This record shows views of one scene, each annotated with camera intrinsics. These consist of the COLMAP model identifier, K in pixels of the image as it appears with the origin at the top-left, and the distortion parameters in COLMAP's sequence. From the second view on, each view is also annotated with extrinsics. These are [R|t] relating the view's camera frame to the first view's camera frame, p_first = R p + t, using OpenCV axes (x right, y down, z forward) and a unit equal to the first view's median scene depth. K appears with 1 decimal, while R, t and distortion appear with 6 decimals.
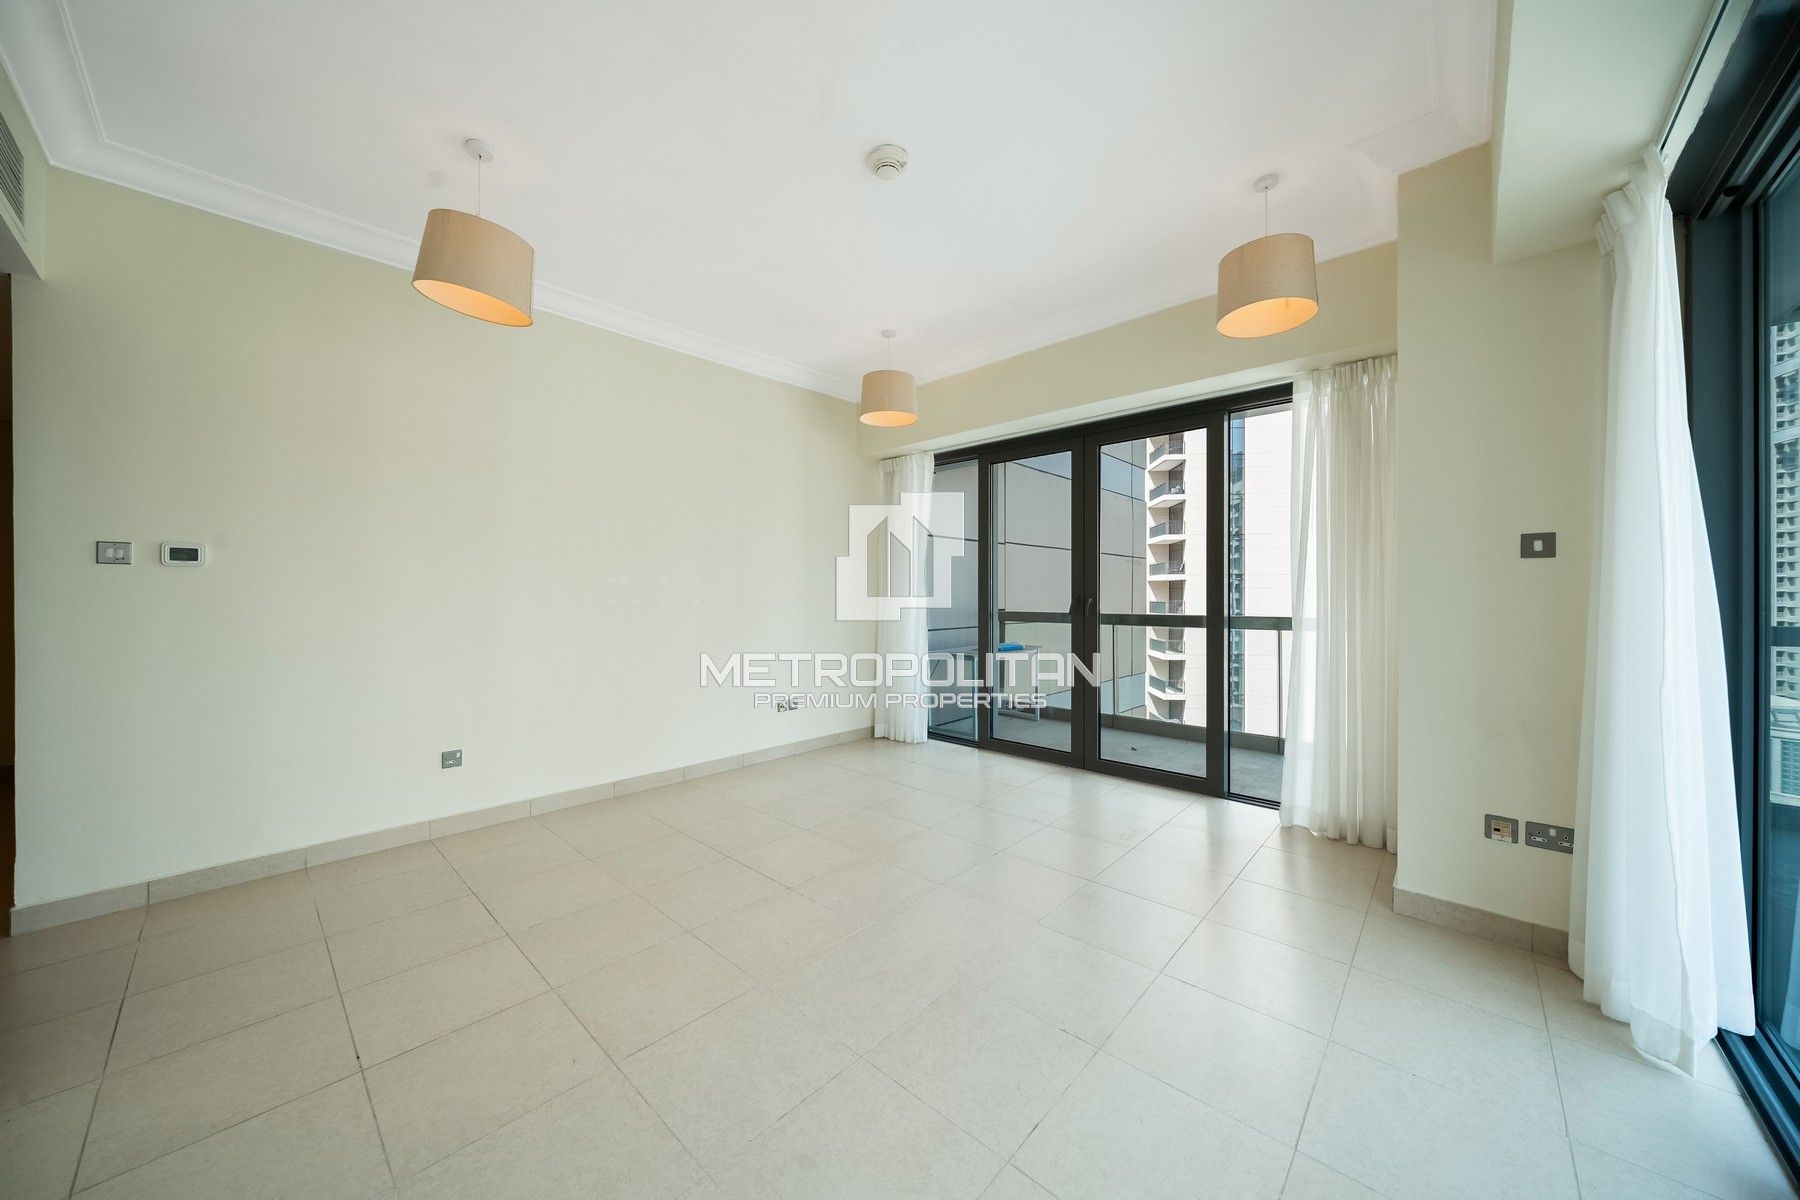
lens RADIAL K [[611.8, 0, 900.4], [0, 611.8, 599.9], [0, 0, 1]] dist [0.000632, -0.000470]
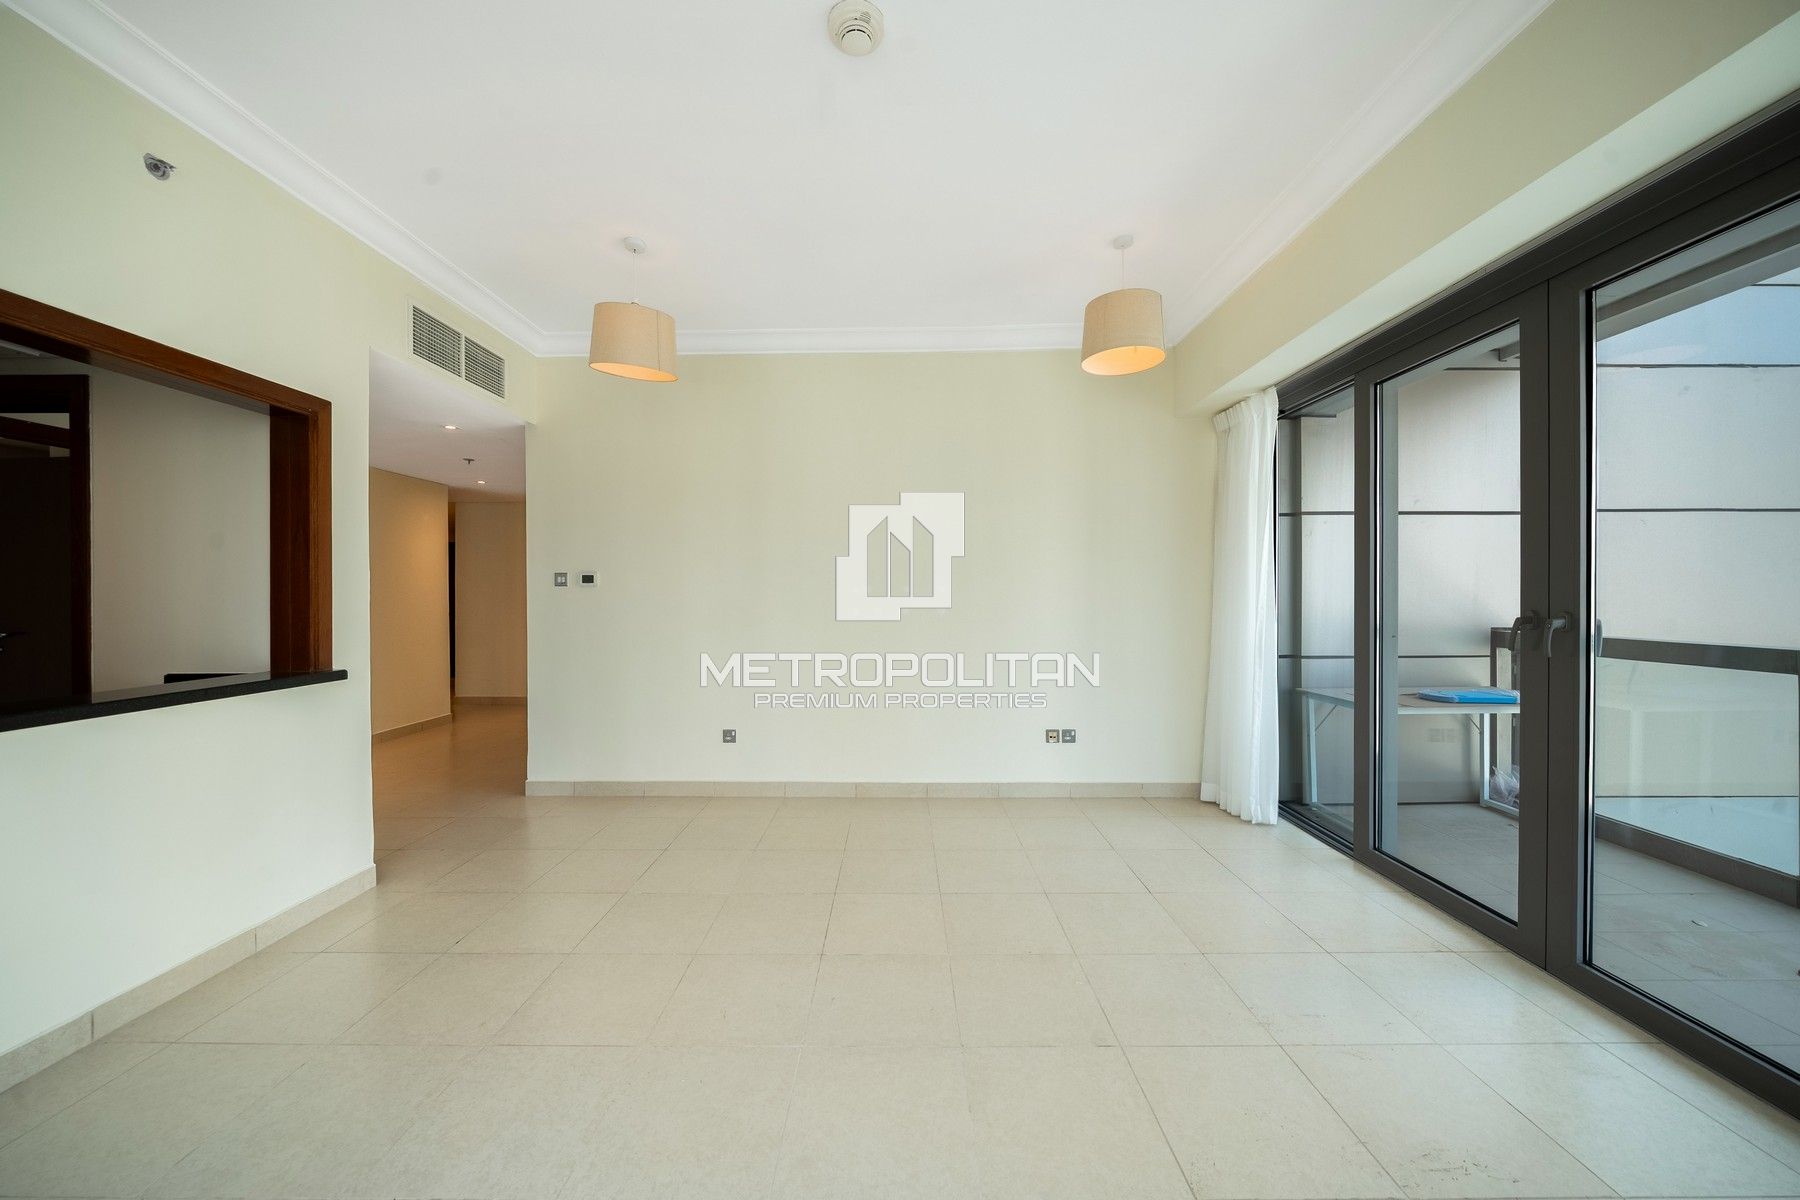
lens RADIAL K [[611.8, 0, 897.8], [0, 611.8, 599.9], [0, 0, 1]] dist [0.000632, -0.000470]
pose [[0.675531, -0.003225, -0.737324, 0.289619], [-0.003624, 0.999964, -0.007694, -0.006075], [0.737322, 0.007870, 0.675495, 0.283582]]
